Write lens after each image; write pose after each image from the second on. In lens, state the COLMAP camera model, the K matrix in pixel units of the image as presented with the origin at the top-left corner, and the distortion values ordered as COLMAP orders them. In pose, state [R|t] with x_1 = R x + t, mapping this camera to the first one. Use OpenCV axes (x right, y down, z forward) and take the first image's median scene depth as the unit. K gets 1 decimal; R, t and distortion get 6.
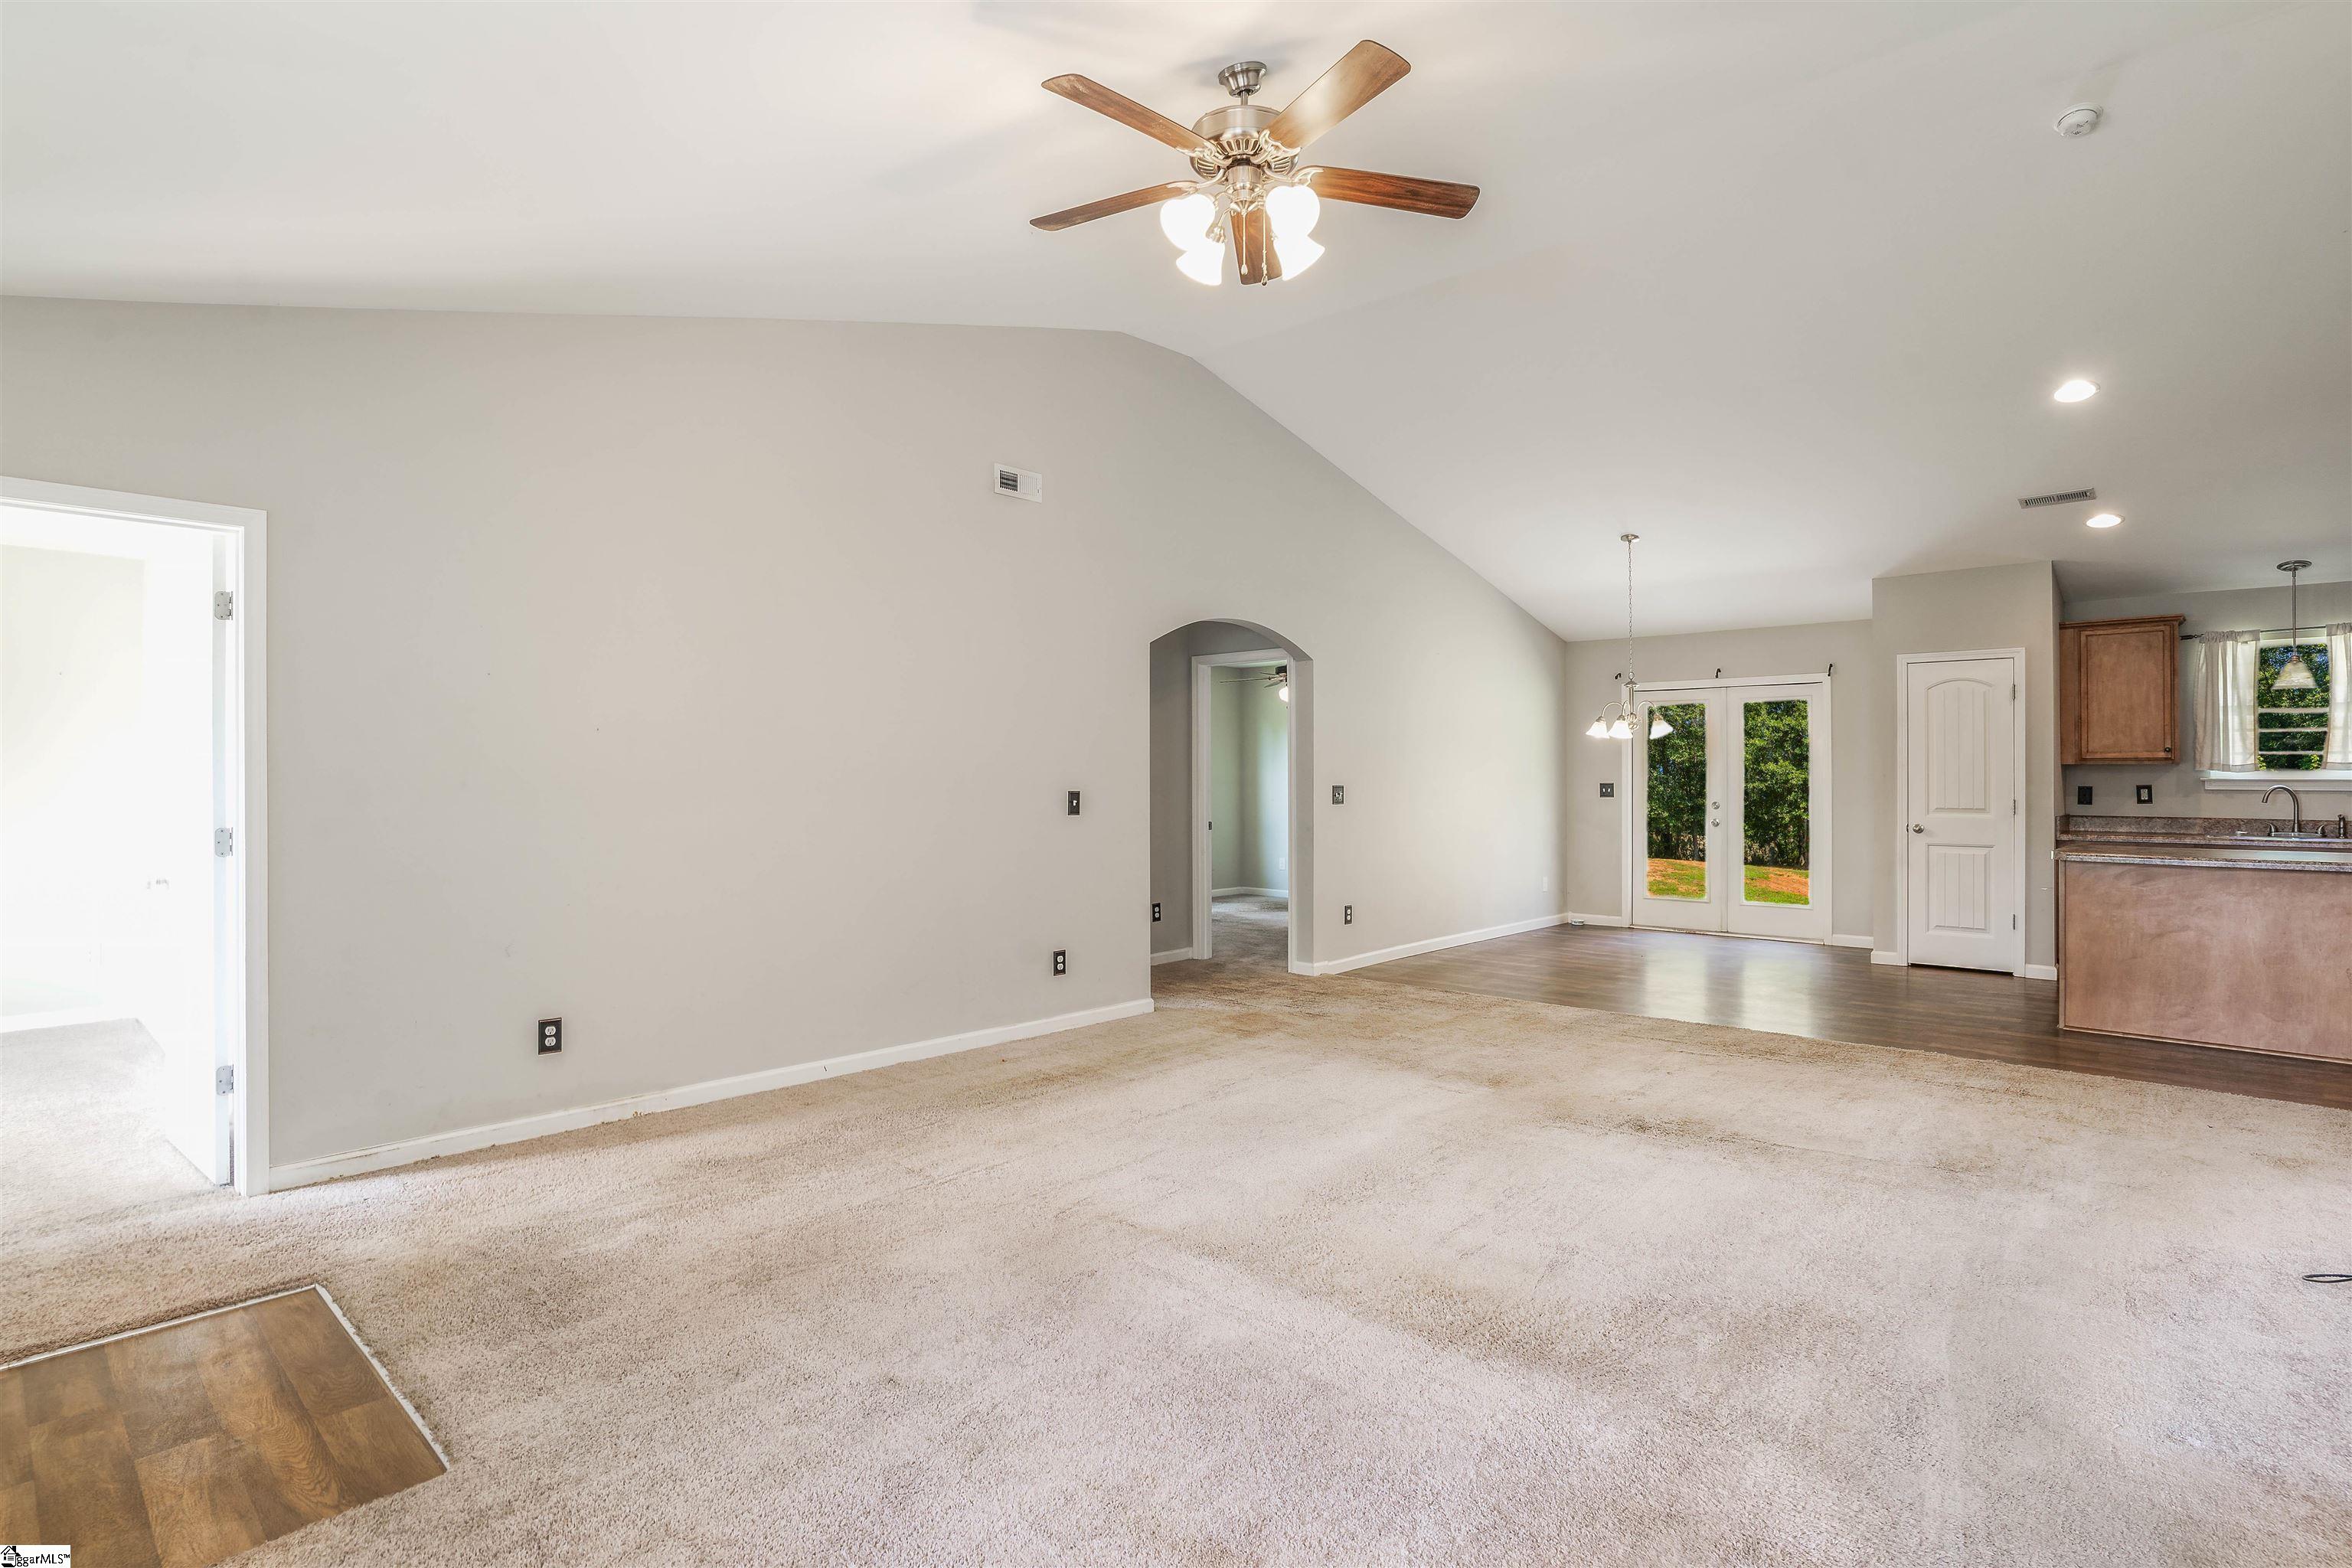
lens RADIAL K [[1173.3, 0, 1188.5], [0, 1173.3, 773.0], [0, 0, 1]] dist [-0.002576, 0.005728]
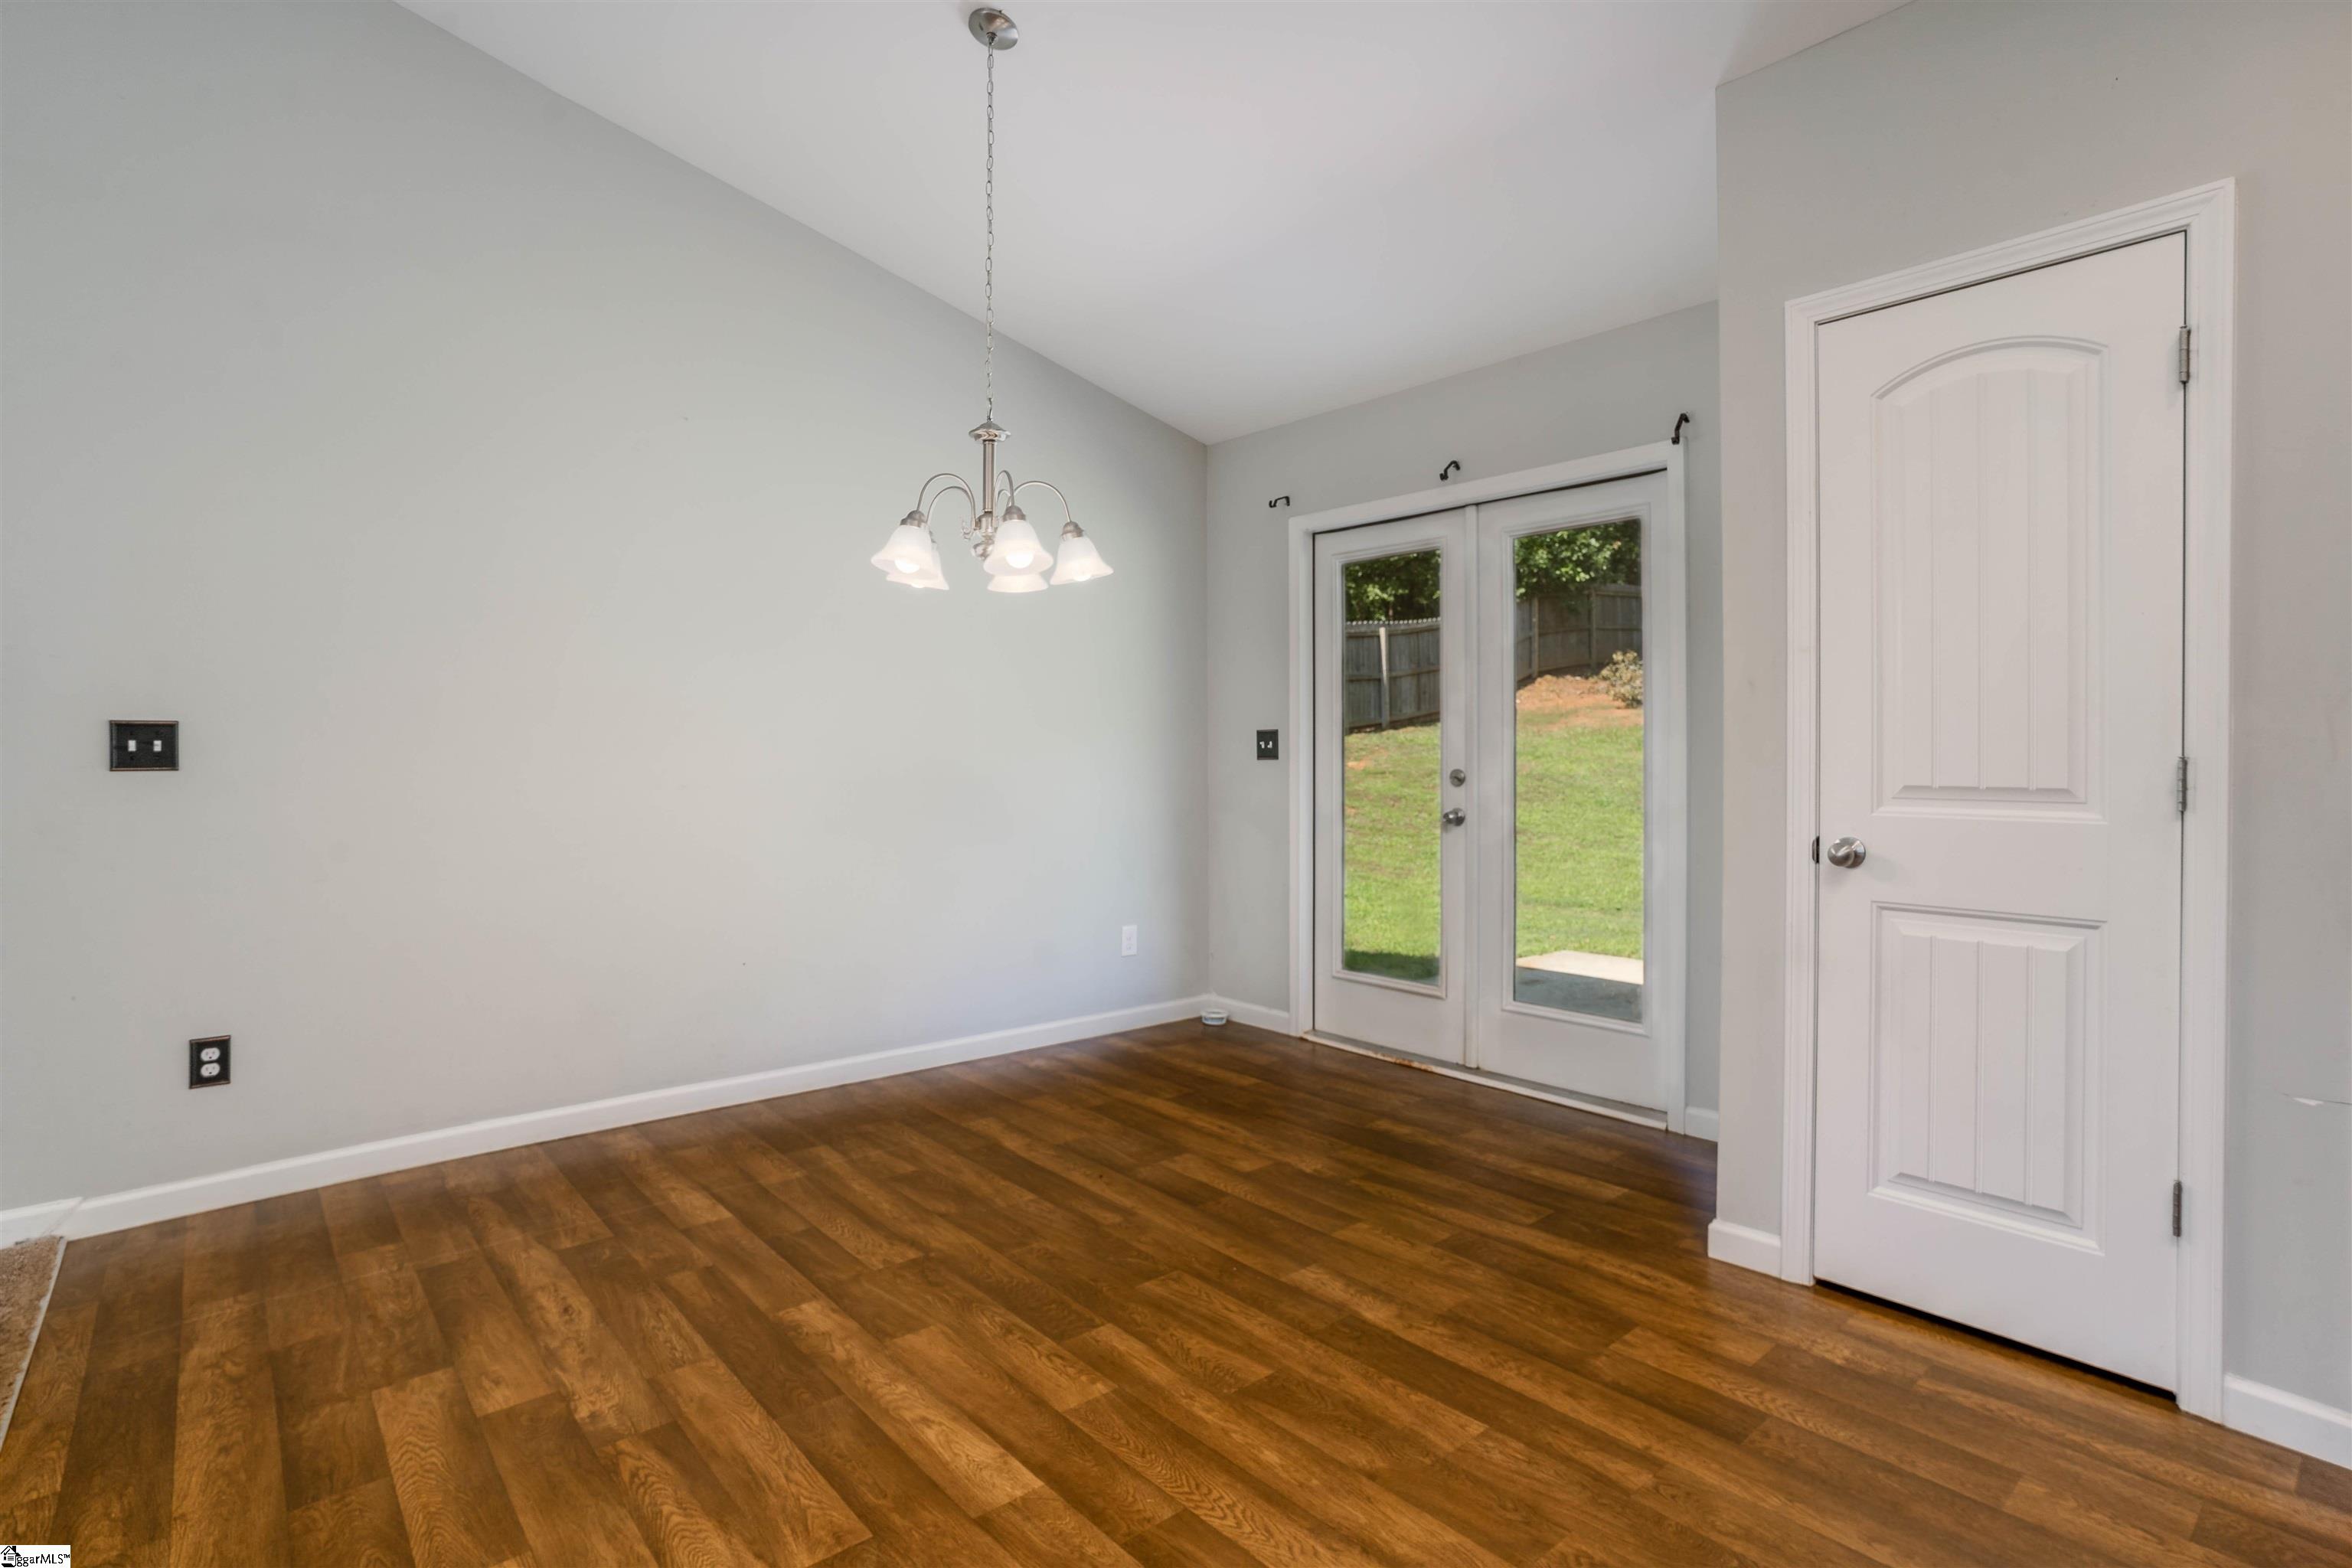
lens RADIAL K [[1173.3, 0, 1165.3], [0, 1173.3, 760.7], [0, 0, 1]] dist [-0.002576, 0.005728]
pose [[0.992063, 0.000350, -0.125743, 0.398564], [0.001390, 0.999904, 0.013751, 0.015315], [0.125736, -0.013817, 0.991968, 0.553619]]
